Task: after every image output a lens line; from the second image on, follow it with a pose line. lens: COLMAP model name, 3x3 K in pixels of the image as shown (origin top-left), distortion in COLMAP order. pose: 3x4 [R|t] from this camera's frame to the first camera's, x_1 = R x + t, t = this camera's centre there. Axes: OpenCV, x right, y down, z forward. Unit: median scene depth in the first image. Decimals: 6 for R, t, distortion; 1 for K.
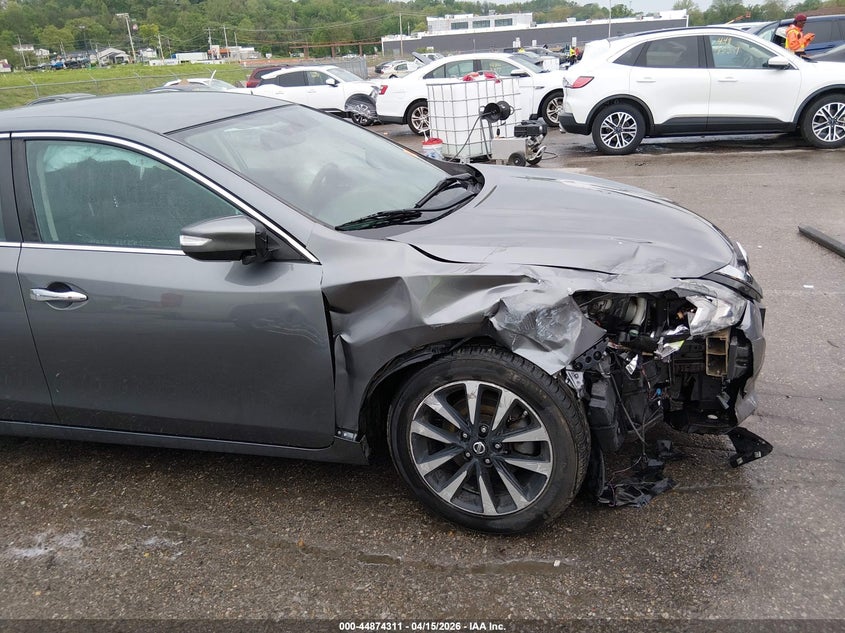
lens RADIAL K [[655.3, 0, 422.5], [0, 655.3, 316.5], [0, 0, 1]] dist [0.068810, -0.116728]
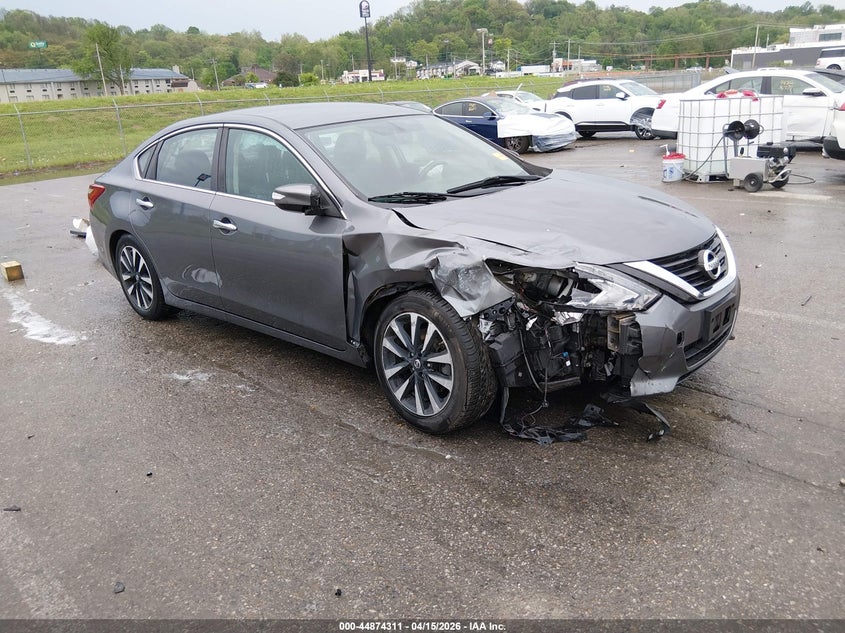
lens RADIAL K [[655.3, 0, 422.5], [0, 655.3, 316.5], [0, 0, 1]] dist [0.068810, -0.116728]
pose [[0.881374, 0.171620, -0.440145, 0.176785], [-0.178397, 0.983607, 0.026291, 0.016341], [0.437441, 0.055349, 0.897542, -0.061824]]
